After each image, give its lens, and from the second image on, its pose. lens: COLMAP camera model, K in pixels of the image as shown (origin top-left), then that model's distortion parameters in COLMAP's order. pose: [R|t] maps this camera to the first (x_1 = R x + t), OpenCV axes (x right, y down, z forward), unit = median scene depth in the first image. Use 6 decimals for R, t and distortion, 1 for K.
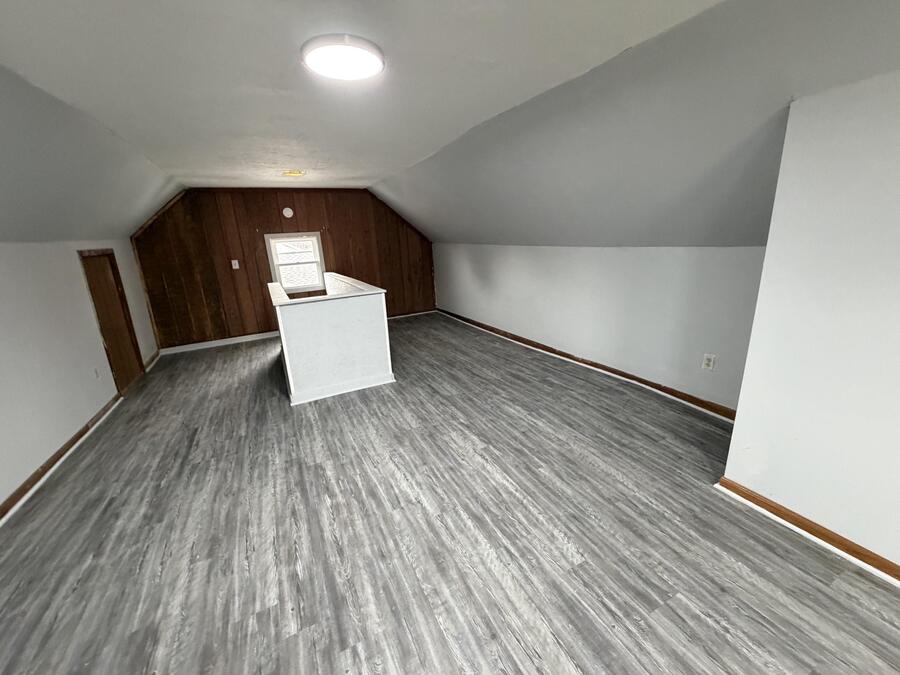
lens RADIAL K [[365.2, 0, 450.0], [0, 365.2, 337.5], [0, 0, 1]] dist [0.000126, 0.000293]
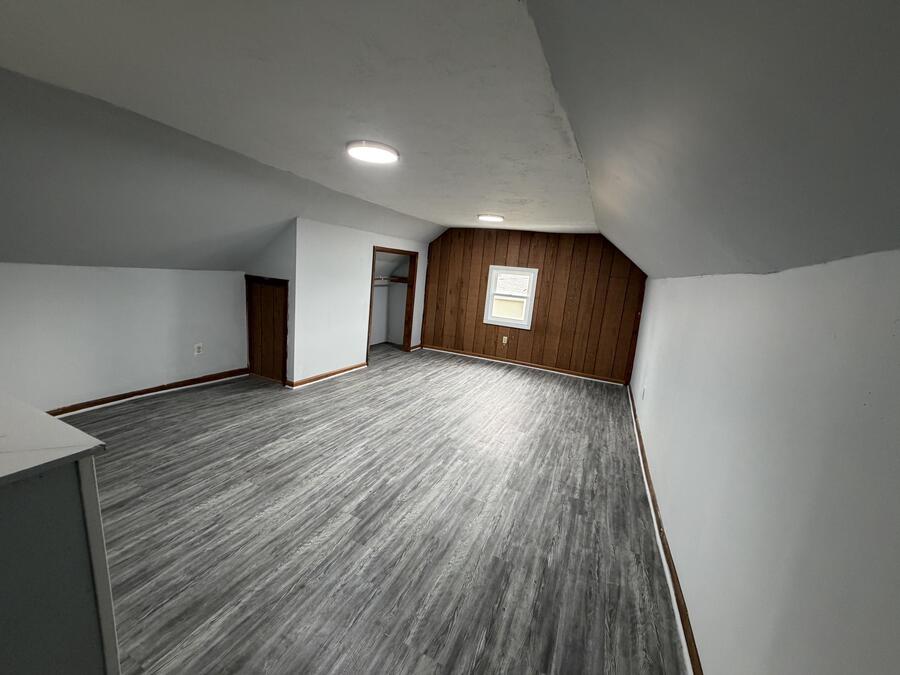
lens RADIAL K [[355.7, 0, 447.8], [0, 355.7, 340.7], [0, 0, 1]] dist [-0.002313, -0.000214]
pose [[-0.631768, -0.144756, 0.761522, -1.178759], [0.159566, 0.937083, 0.310506, -0.295471], [-0.758557, 0.317681, -0.568921, 1.271166]]
